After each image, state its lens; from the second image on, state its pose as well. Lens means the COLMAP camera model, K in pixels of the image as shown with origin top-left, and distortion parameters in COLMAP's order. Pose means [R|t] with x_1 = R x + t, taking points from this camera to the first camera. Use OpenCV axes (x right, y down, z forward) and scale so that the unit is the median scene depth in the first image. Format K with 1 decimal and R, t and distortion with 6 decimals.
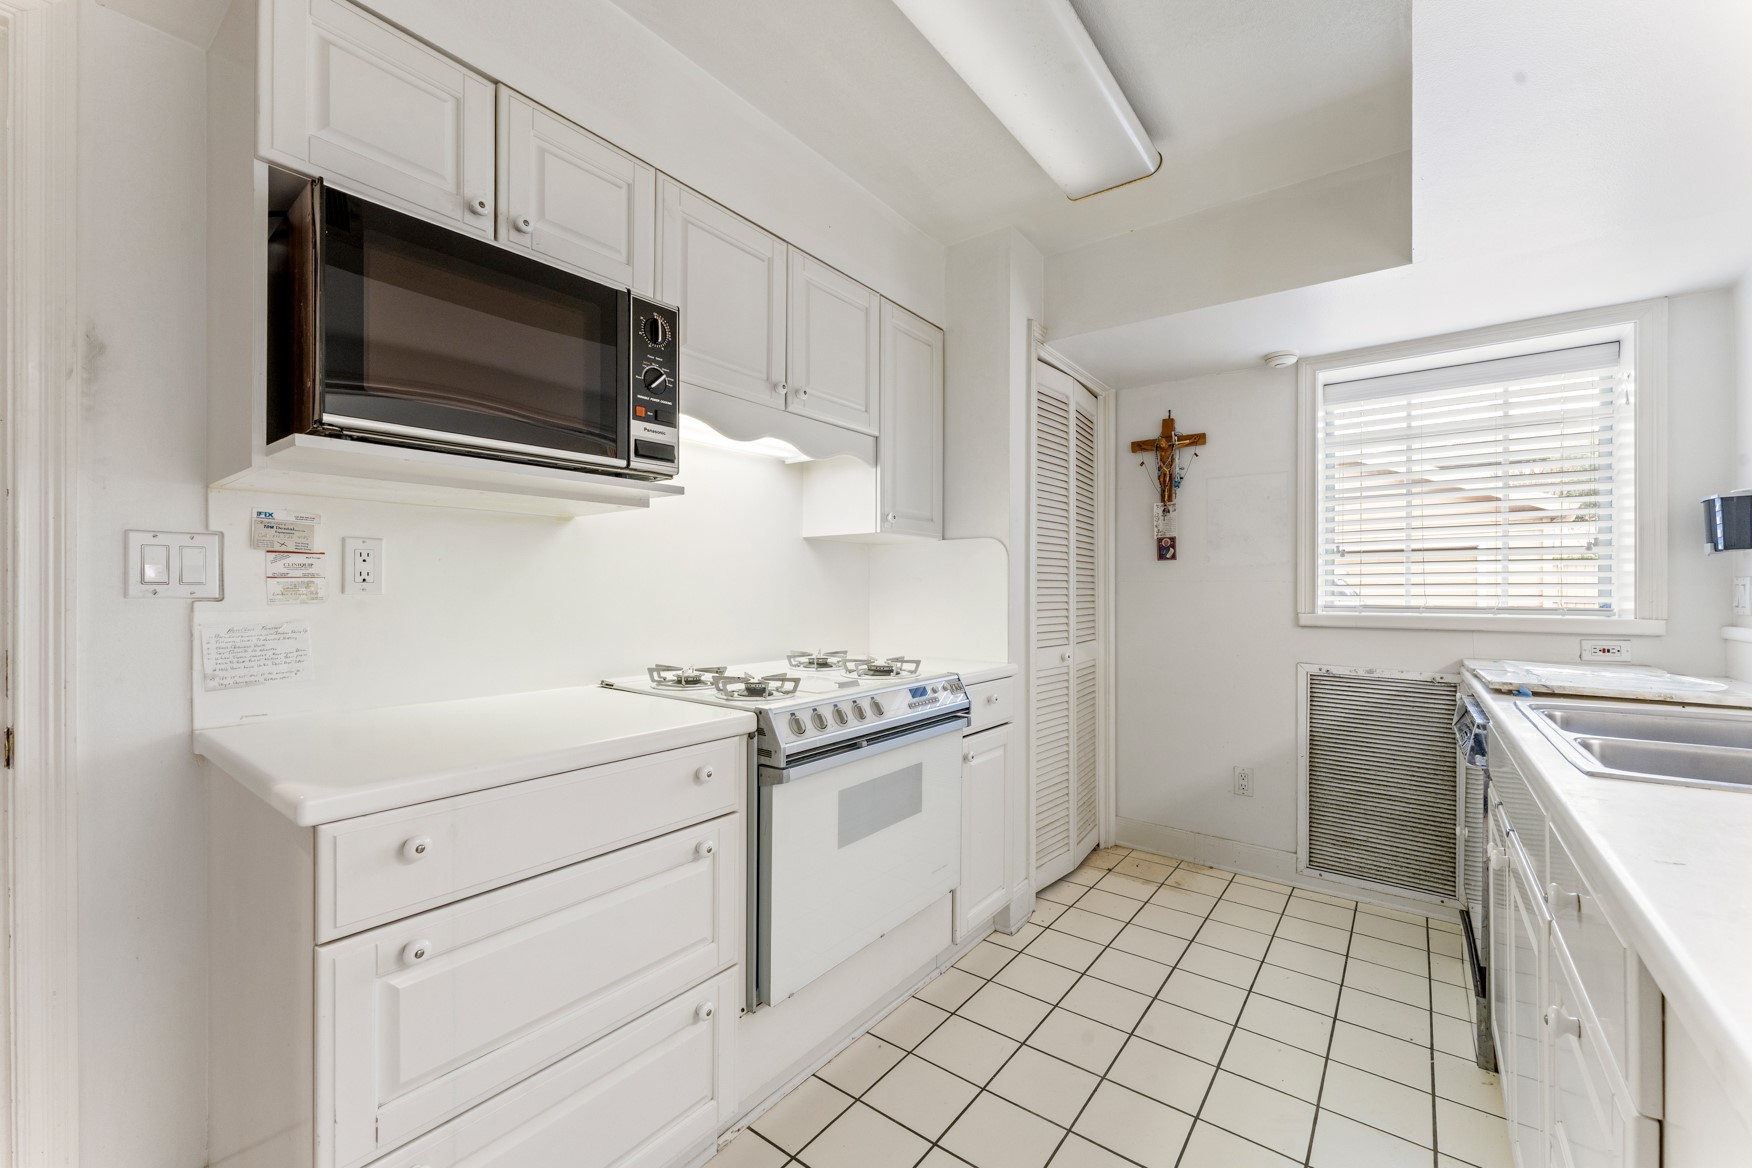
lens RADIAL K [[700.1, 0, 870.2], [0, 700.1, 595.3], [0, 0, 1]] dist [-0.000701, 0.000014]
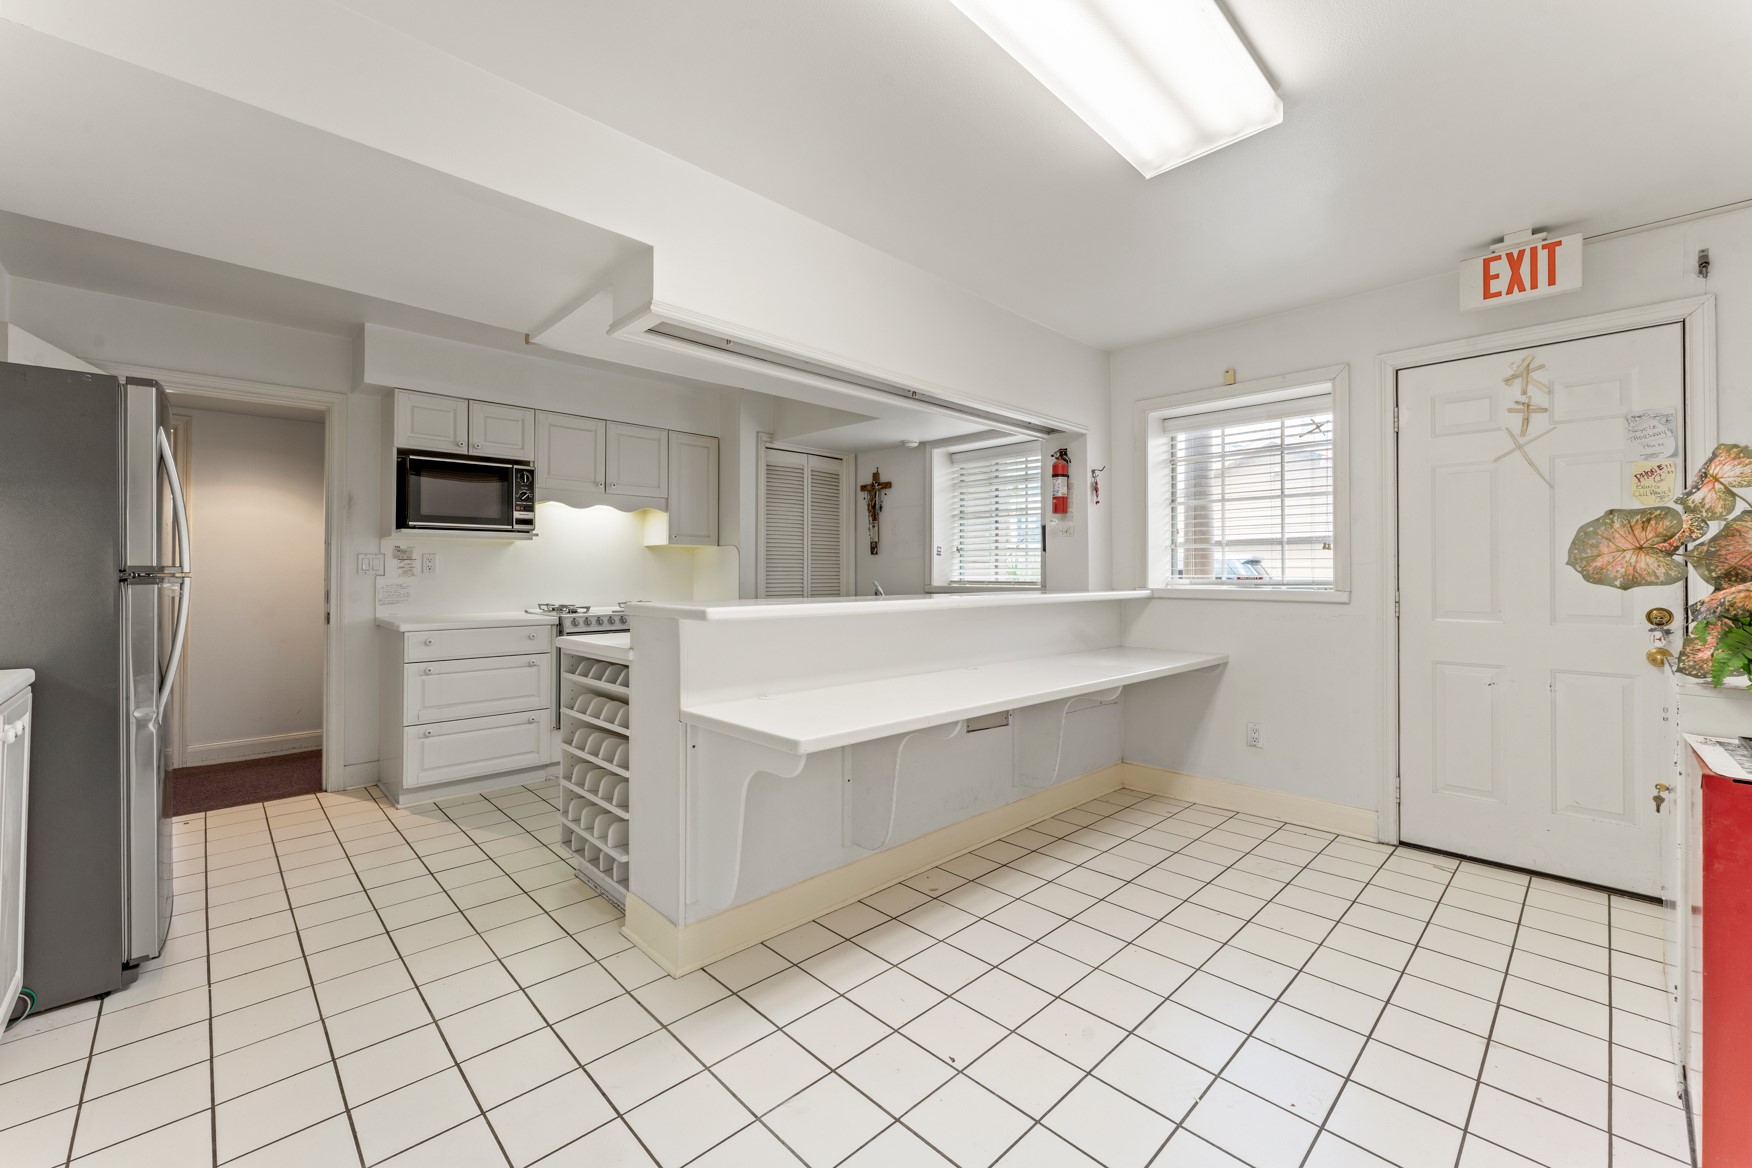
lens RADIAL K [[700.1, 0, 875.5], [0, 700.1, 571.7], [0, 0, 1]] dist [-0.000701, 0.000014]
pose [[0.988851, -0.002101, -0.148895, 0.801399], [0.000916, 0.999967, -0.008023, 0.007742], [0.148907, 0.007797, 0.988820, -0.827837]]
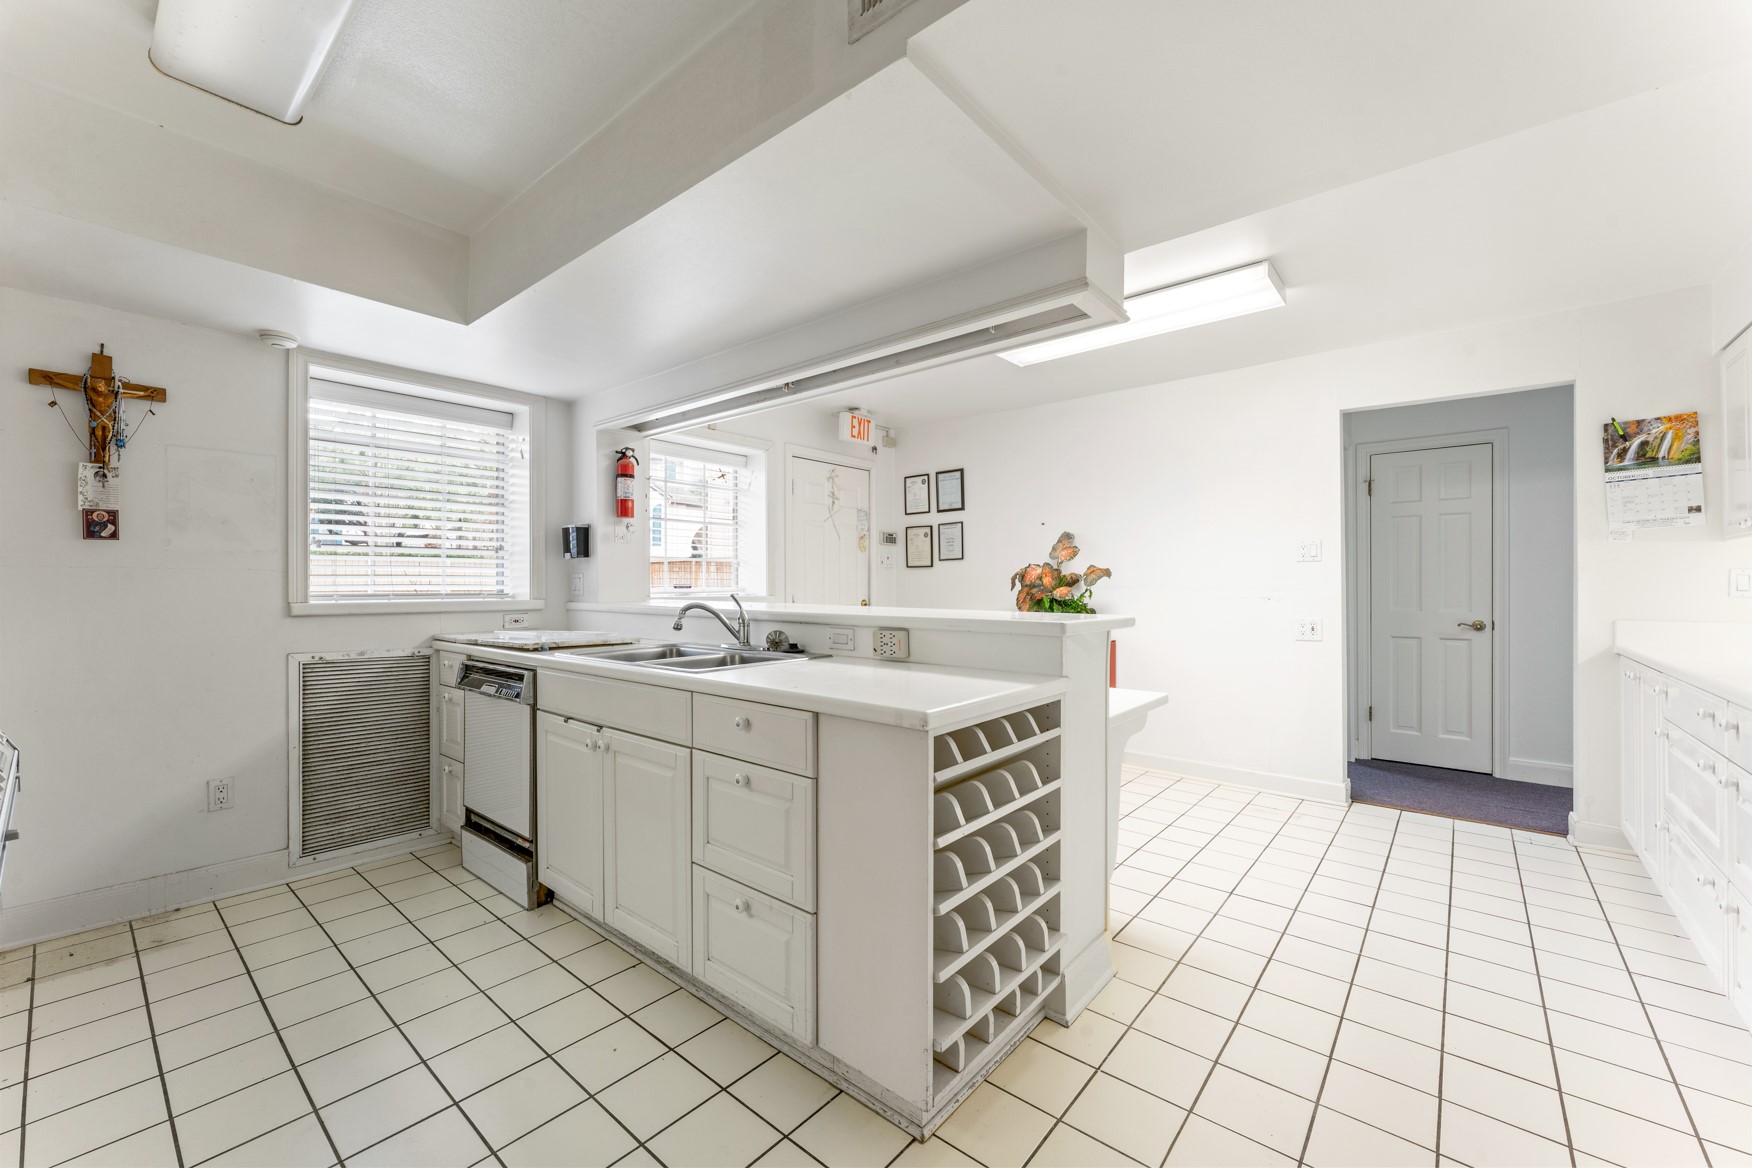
lens RADIAL K [[700.1, 0, 869.8], [0, 700.1, 584.8], [0, 0, 1]] dist [-0.000701, 0.000014]
pose [[0.049713, -0.004995, 0.998751, -0.348151], [0.001306, 0.999987, 0.004936, -0.003981], [-0.998763, 0.001059, 0.049719, 0.146389]]
